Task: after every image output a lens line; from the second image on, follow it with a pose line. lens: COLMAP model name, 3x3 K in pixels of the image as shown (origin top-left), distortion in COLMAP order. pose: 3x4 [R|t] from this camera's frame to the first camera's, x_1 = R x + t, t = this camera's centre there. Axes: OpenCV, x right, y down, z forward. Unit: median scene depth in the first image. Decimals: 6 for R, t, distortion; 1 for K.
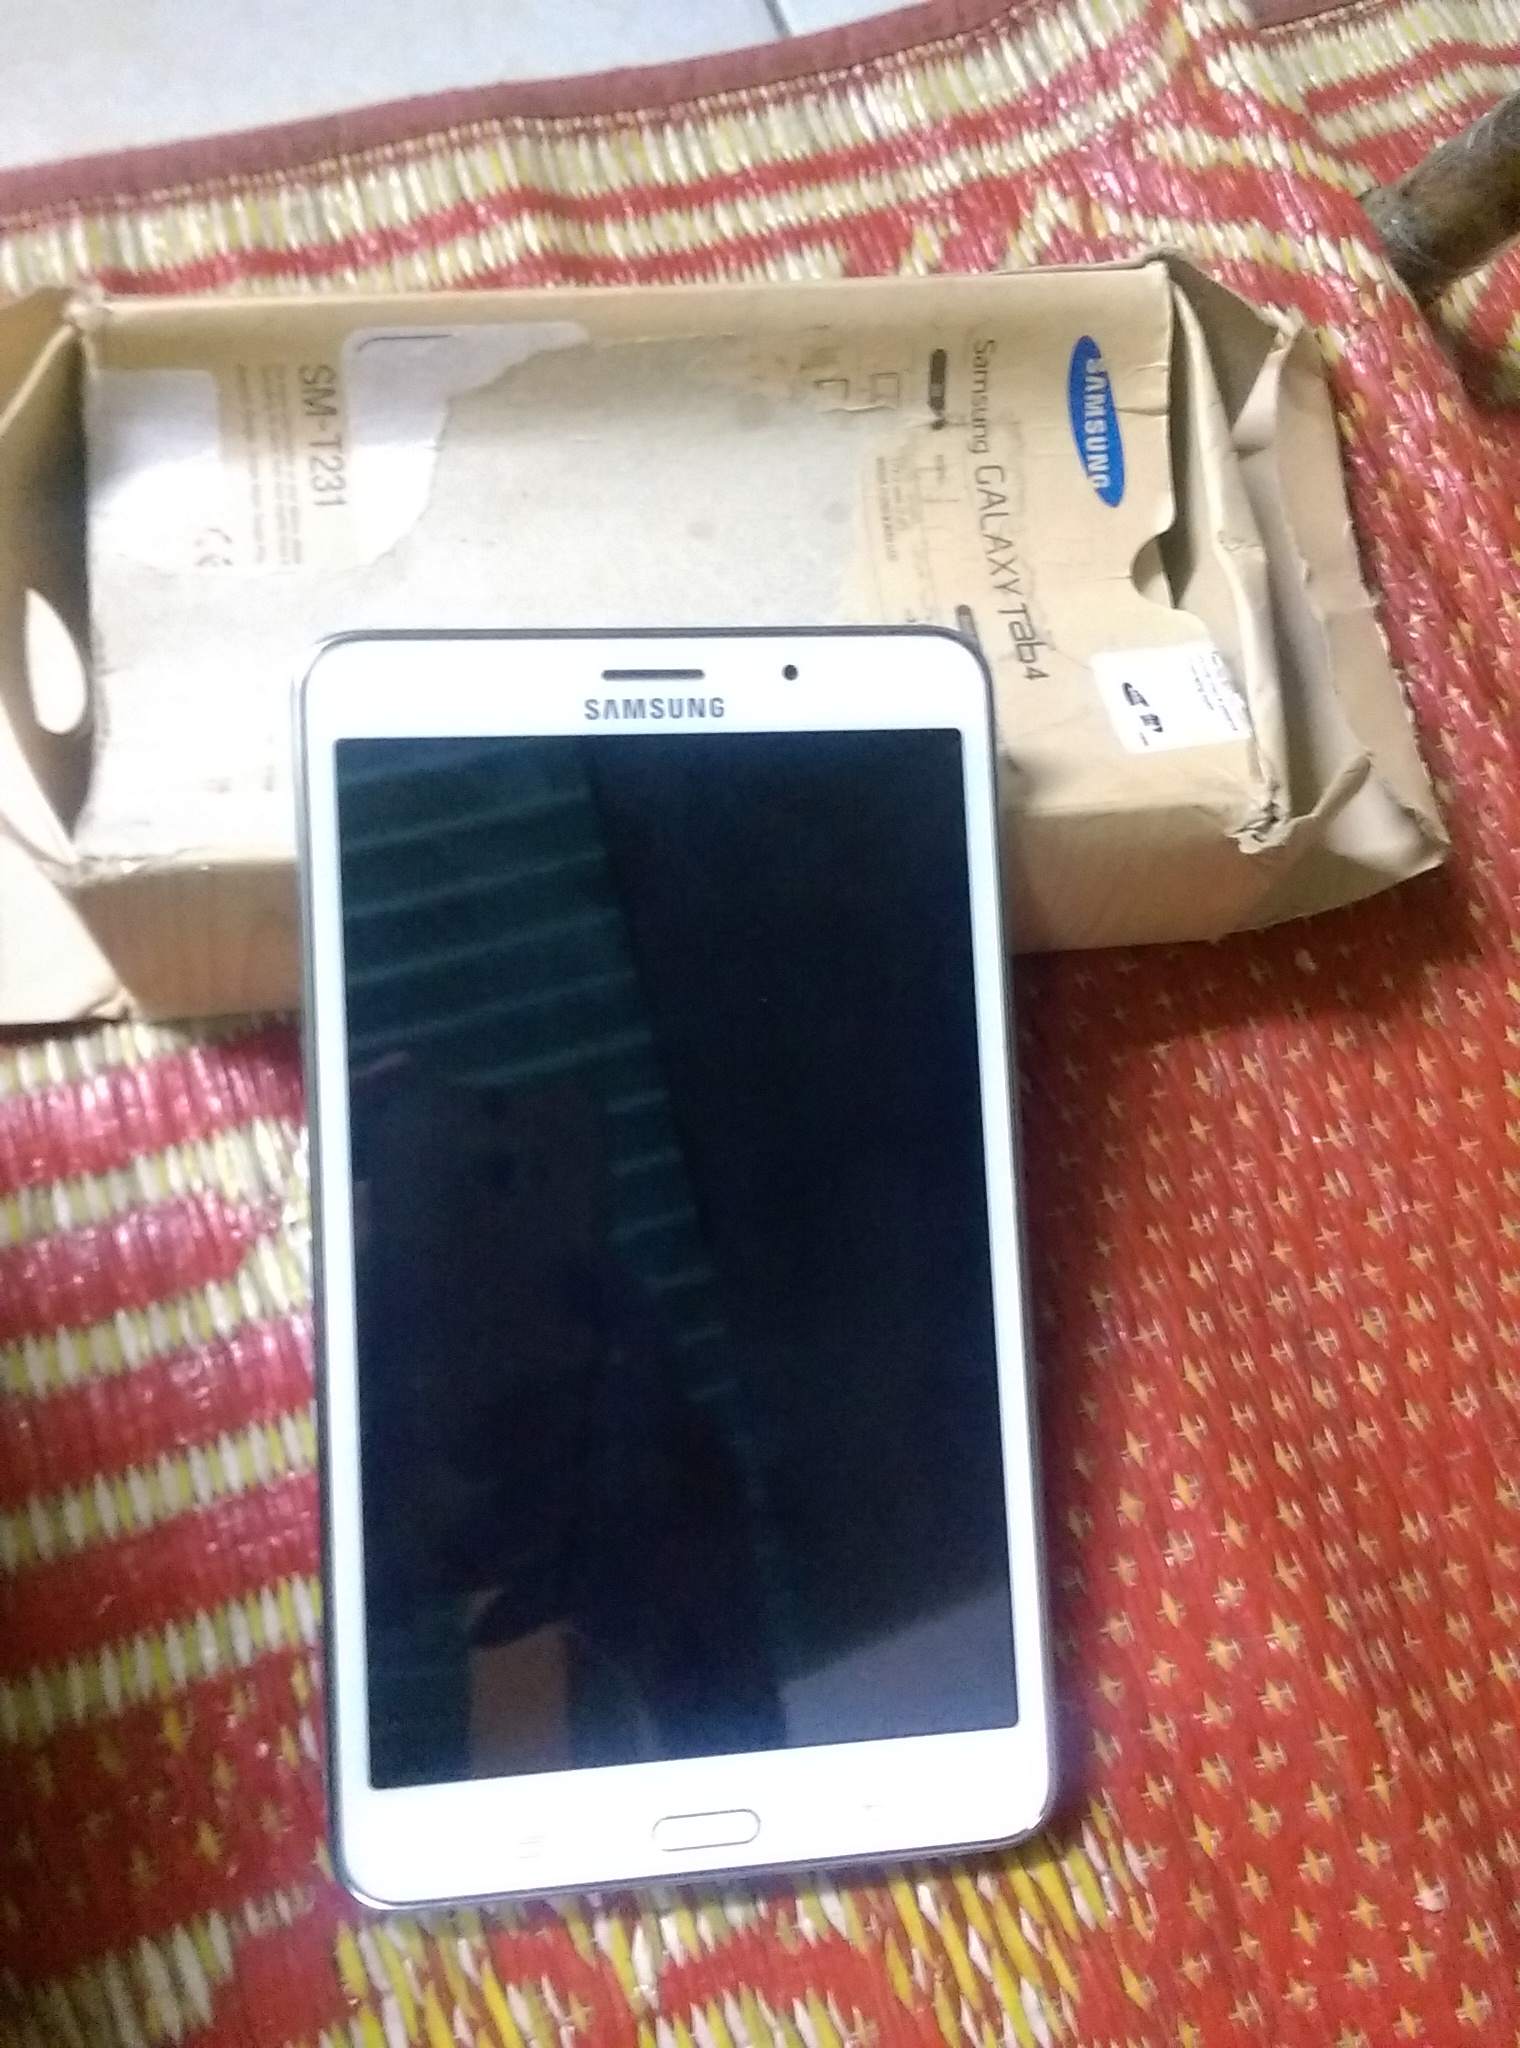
lens RADIAL K [[1846.0, 0, 748.0], [0, 1846.0, 1025.9], [0, 0, 1]] dist [0.090690, -0.175641]
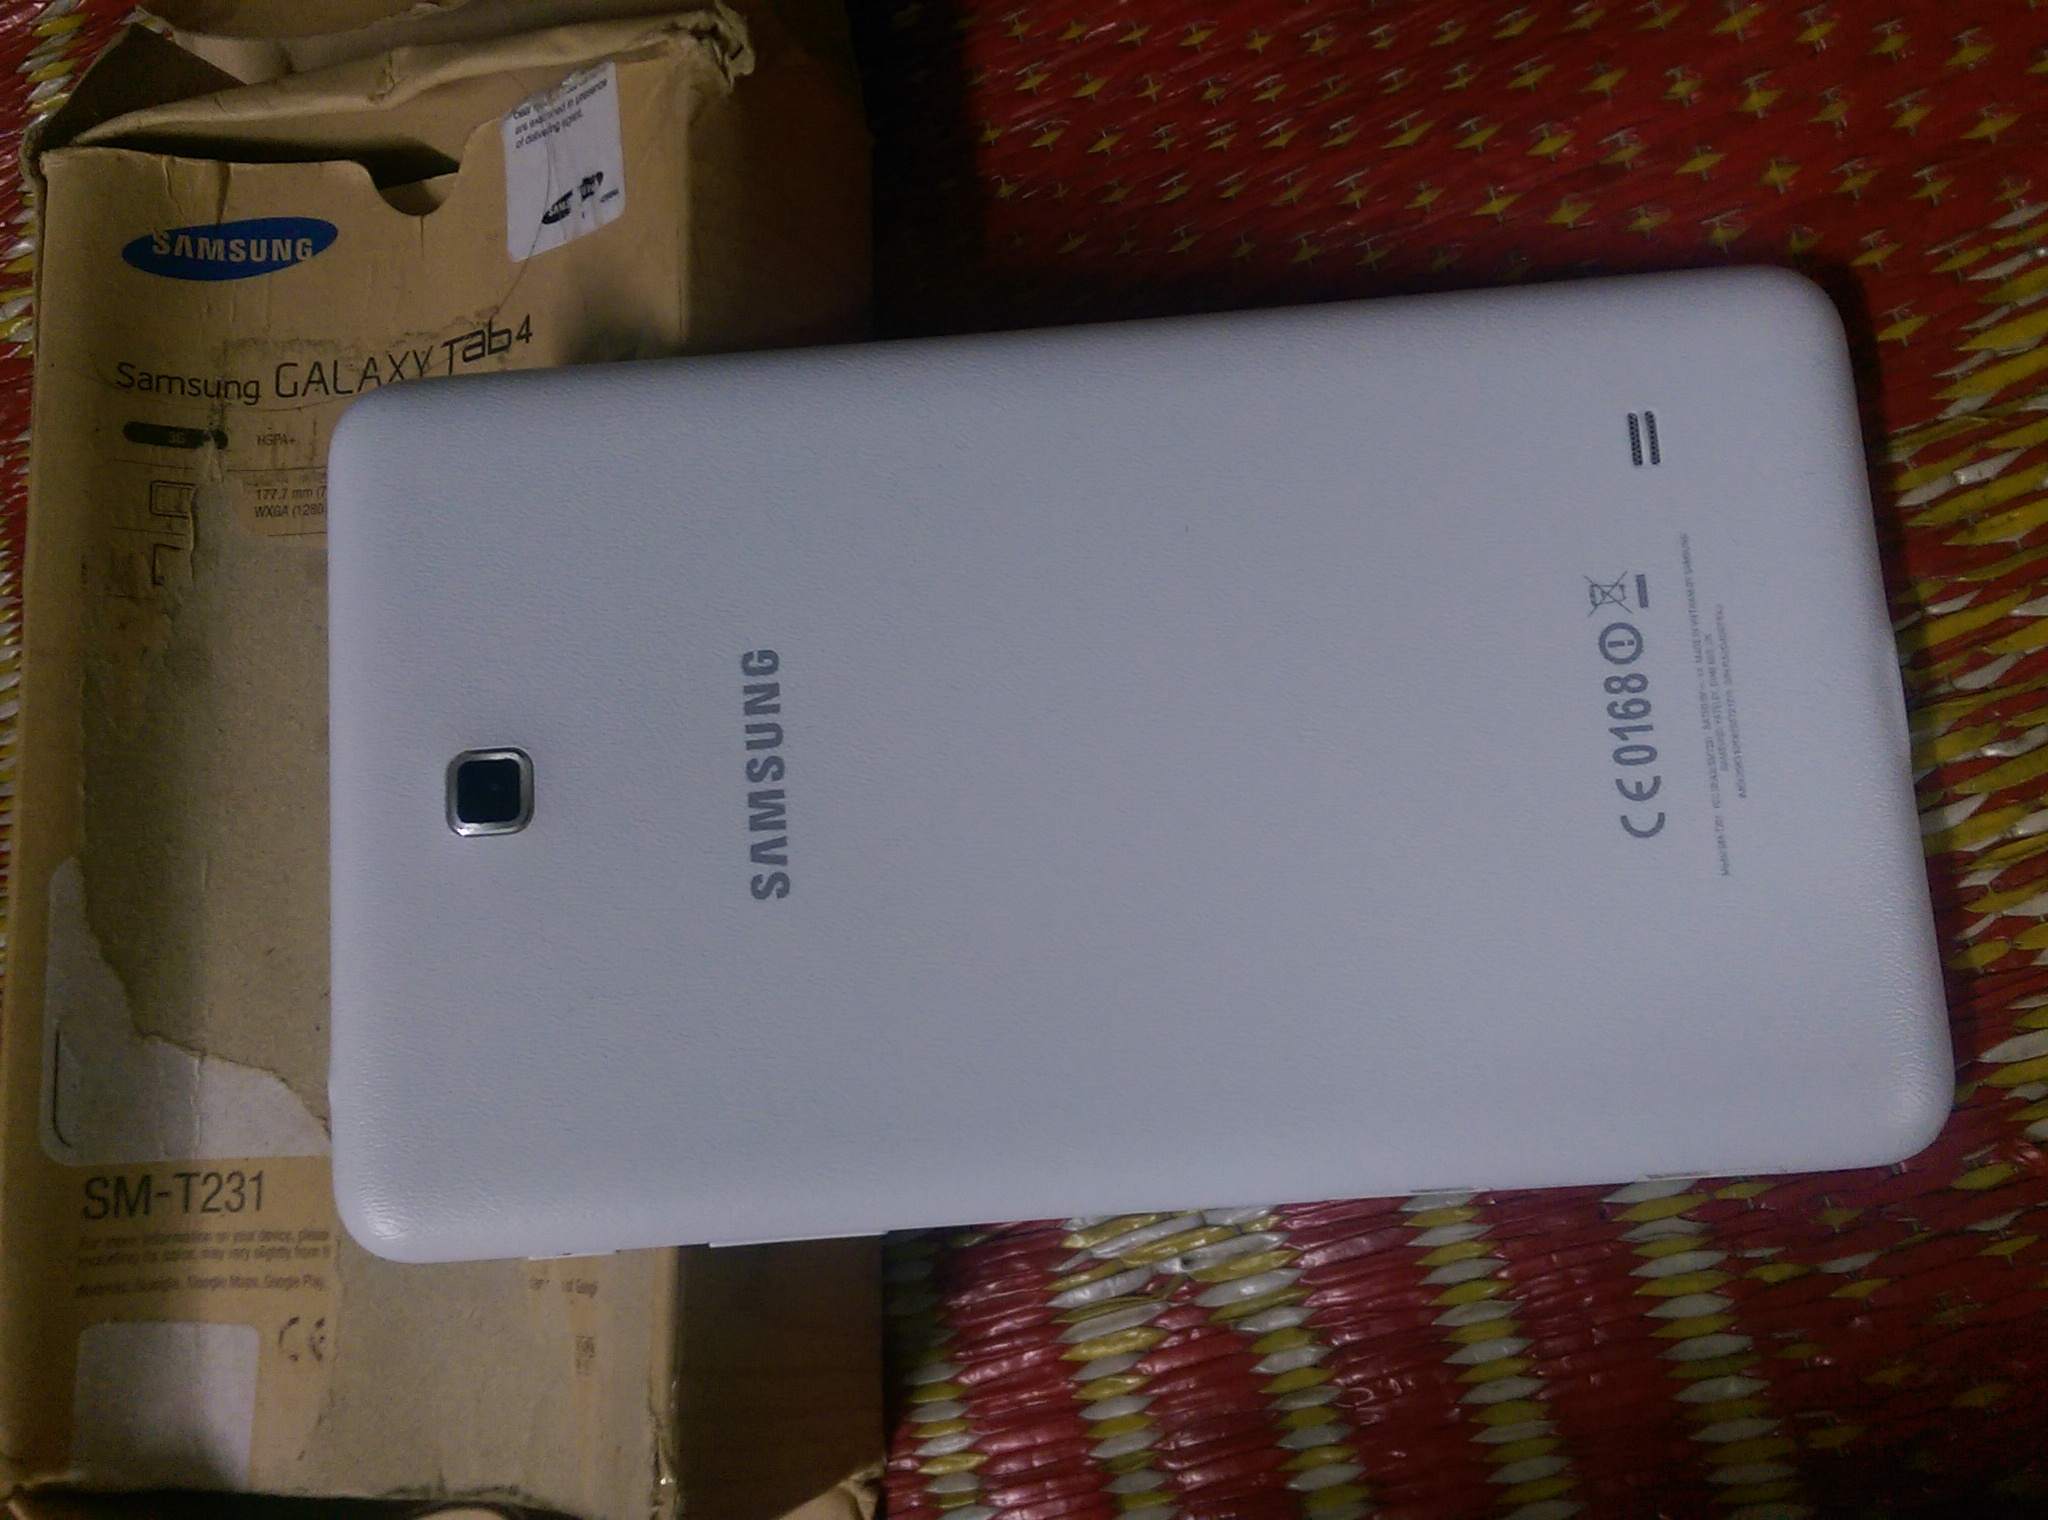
lens RADIAL K [[1846.0, 0, 1020.7], [0, 1846.0, 786.4], [0, 0, 1]] dist [0.090690, -0.175641]
pose [[0.020074, -0.999789, -0.004455, -0.038897], [0.998894, 0.020245, -0.042439, 0.063943], [0.042520, -0.003599, 0.999089, 0.199643]]
